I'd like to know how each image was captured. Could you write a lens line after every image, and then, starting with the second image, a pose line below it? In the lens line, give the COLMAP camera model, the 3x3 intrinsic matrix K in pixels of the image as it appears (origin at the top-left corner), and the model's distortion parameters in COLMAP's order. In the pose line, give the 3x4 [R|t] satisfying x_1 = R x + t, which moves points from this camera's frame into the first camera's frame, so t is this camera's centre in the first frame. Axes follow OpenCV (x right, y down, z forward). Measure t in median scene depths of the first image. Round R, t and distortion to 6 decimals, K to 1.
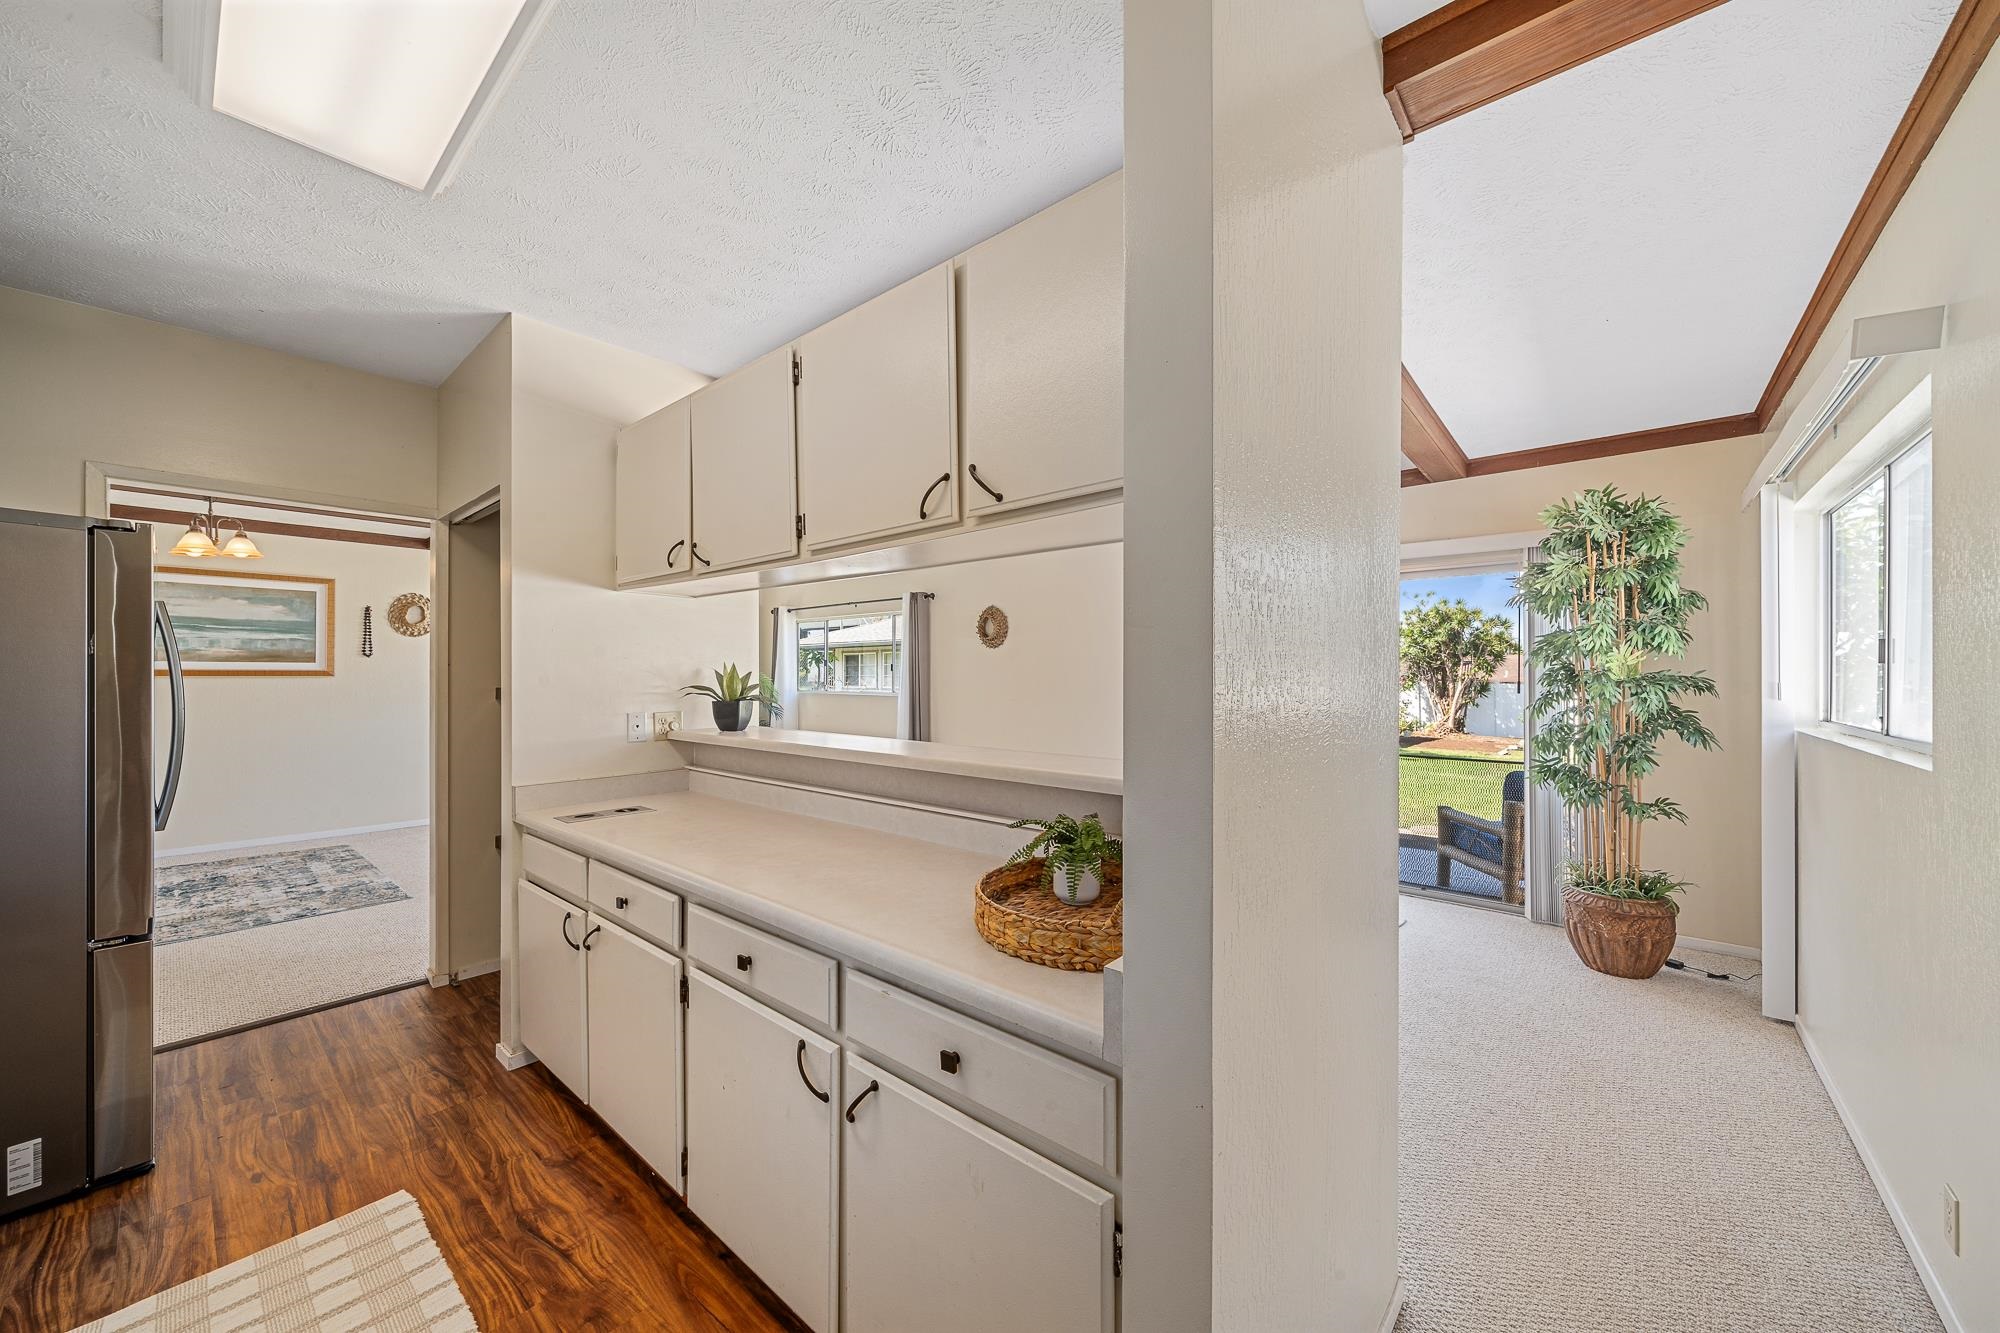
lens RADIAL K [[723.8, 0, 1003.4], [0, 723.8, 671.3], [0, 0, 1]] dist [-0.002568, 0.000195]
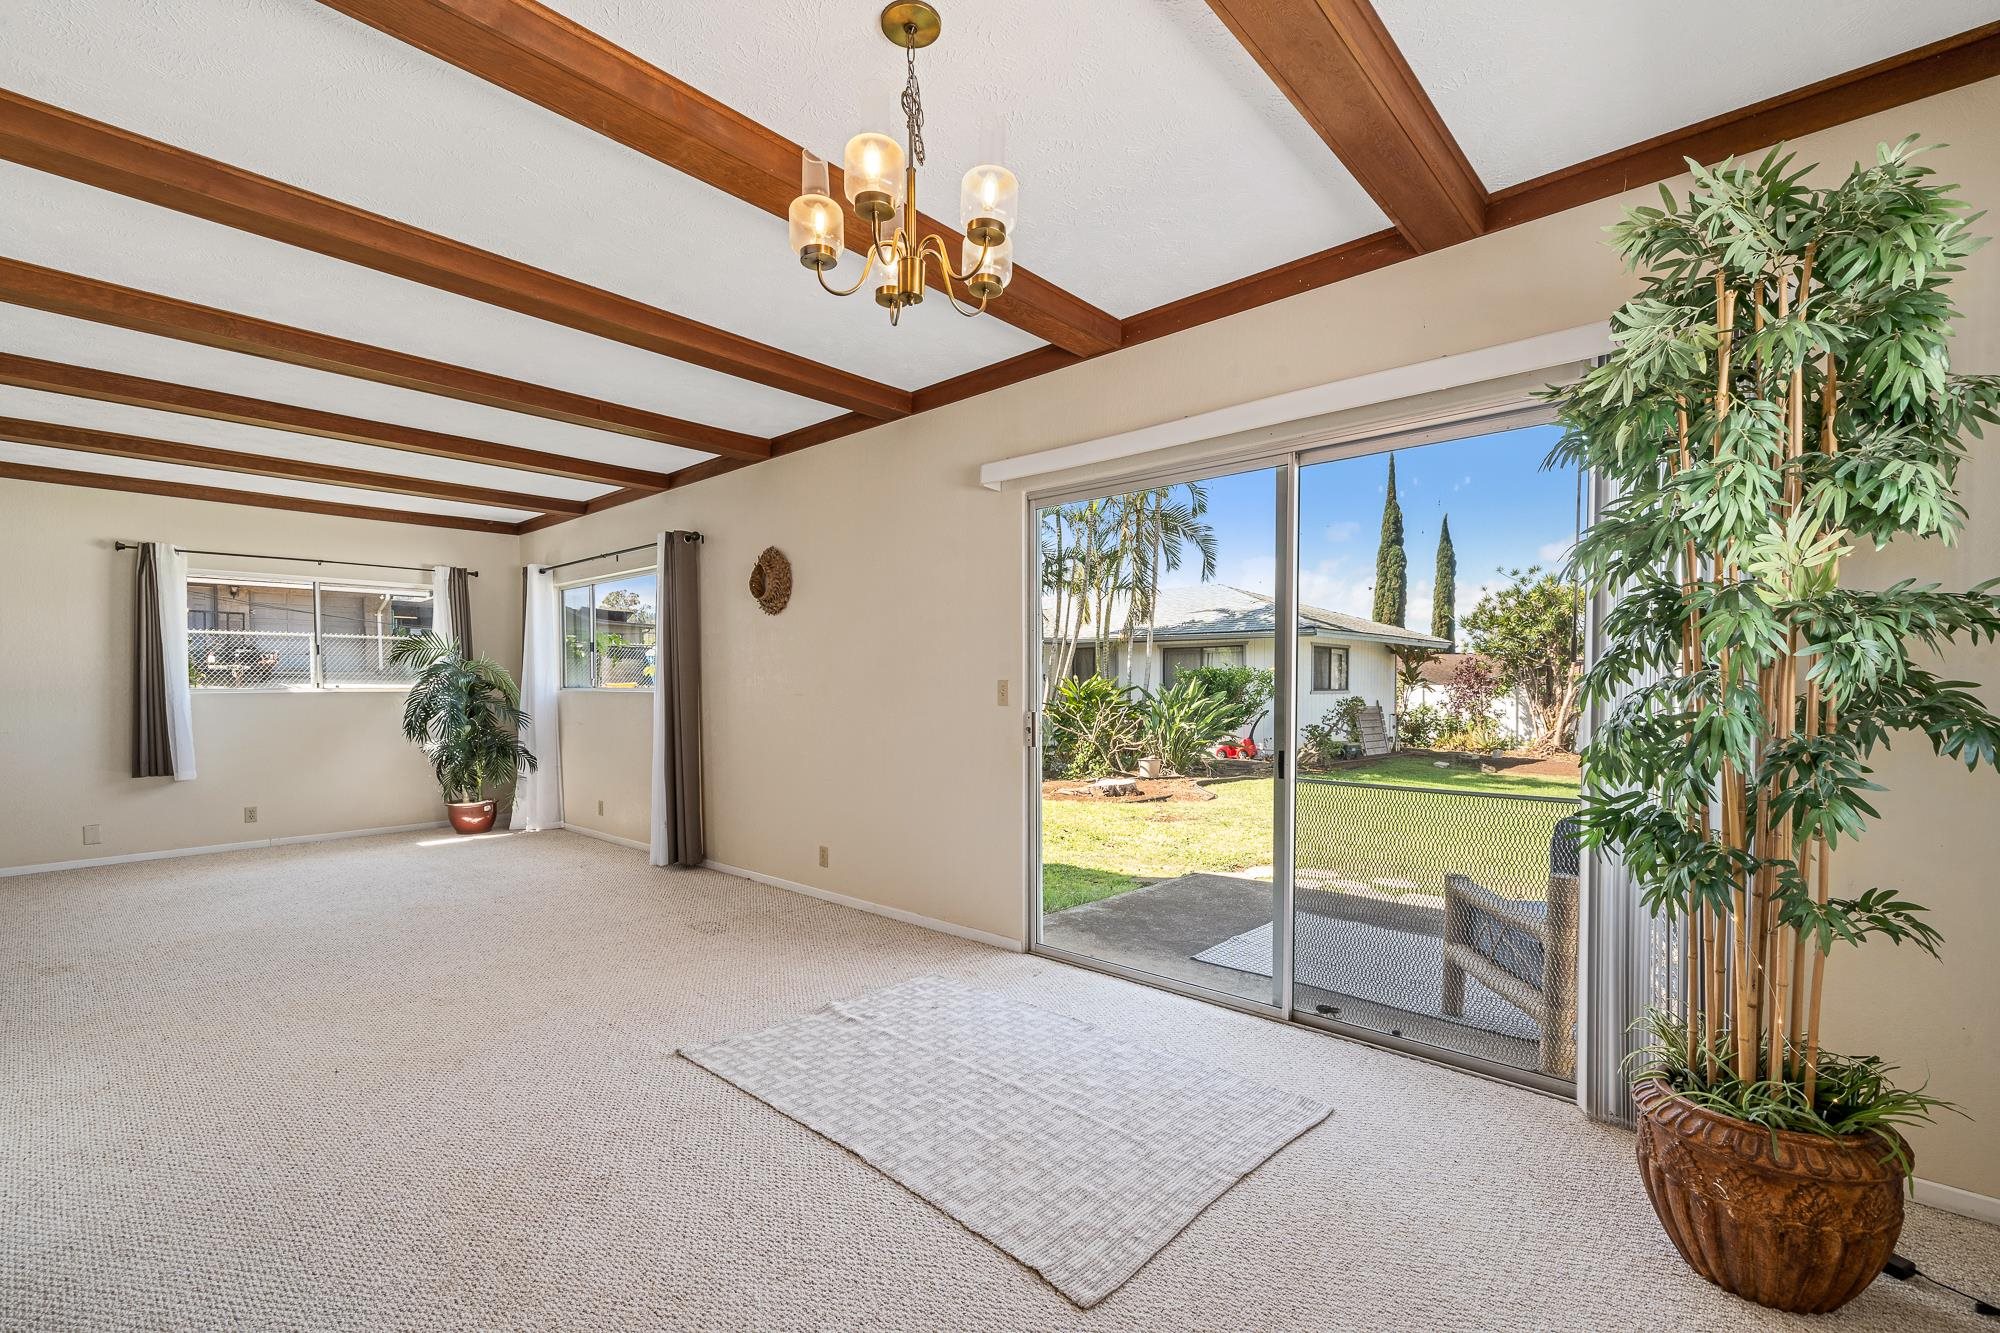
lens RADIAL K [[891.8, 0, 974.9], [0, 891.8, 713.8], [0, 0, 1]] dist [-0.001867, 0.001243]
pose [[0.999399, -0.000613, -0.034659, 0.411220], [0.002011, 0.999185, 0.040312, 0.051800], [0.034606, -0.040358, 0.998586, 0.476442]]
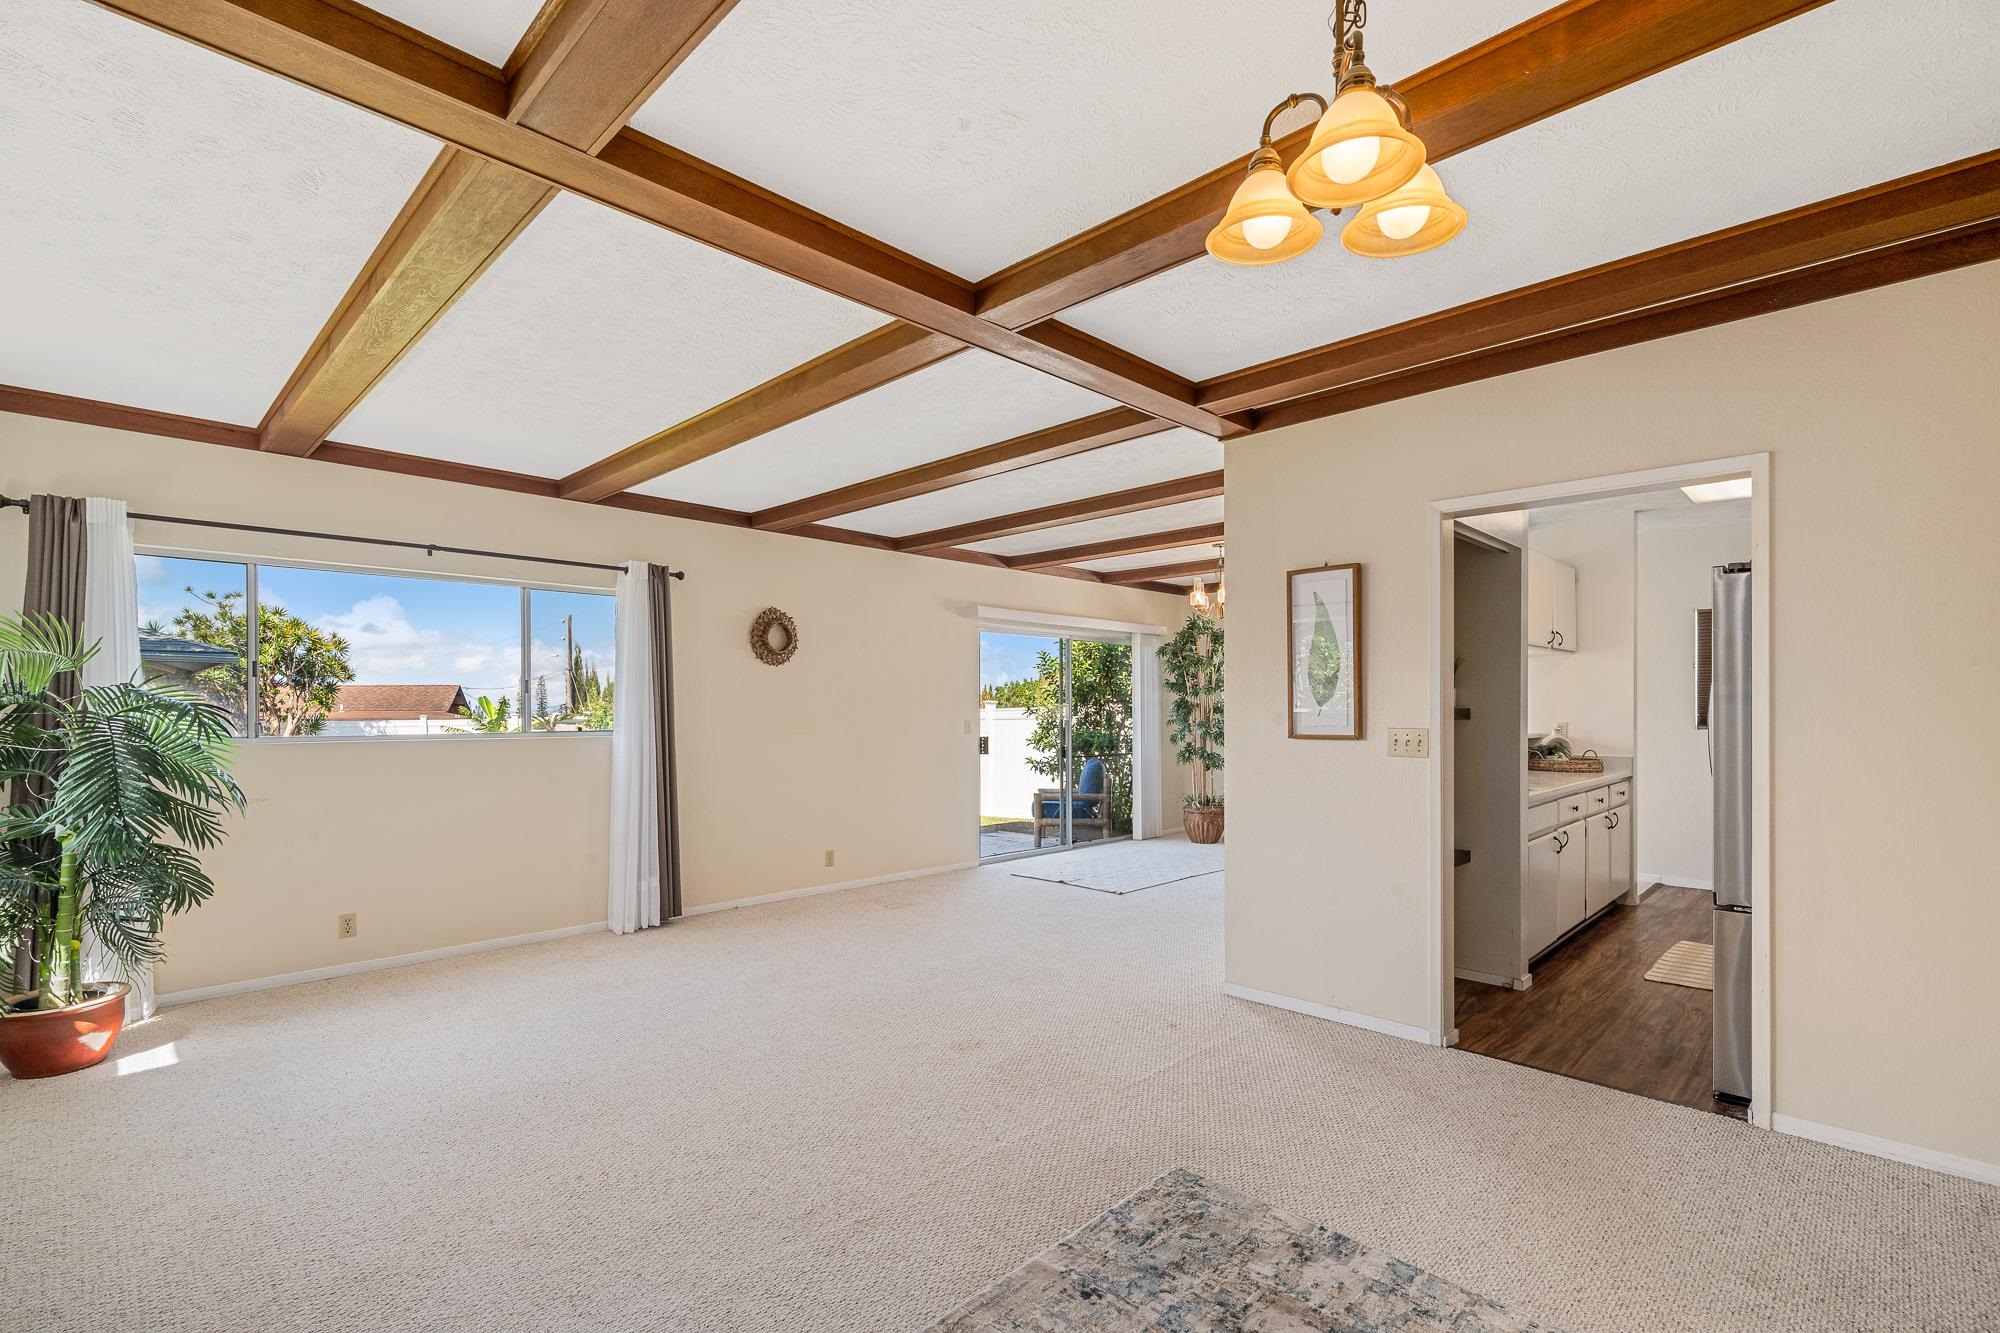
lens RADIAL K [[891.8, 0, 1001.5], [0, 891.8, 691.8], [0, 0, 1]] dist [-0.001867, 0.001243]
pose [[0.079711, 0.023052, 0.996551, -1.977767], [-0.004060, 0.999732, -0.022801, 0.035740], [-0.996810, -0.002229, 0.079783, 1.500297]]
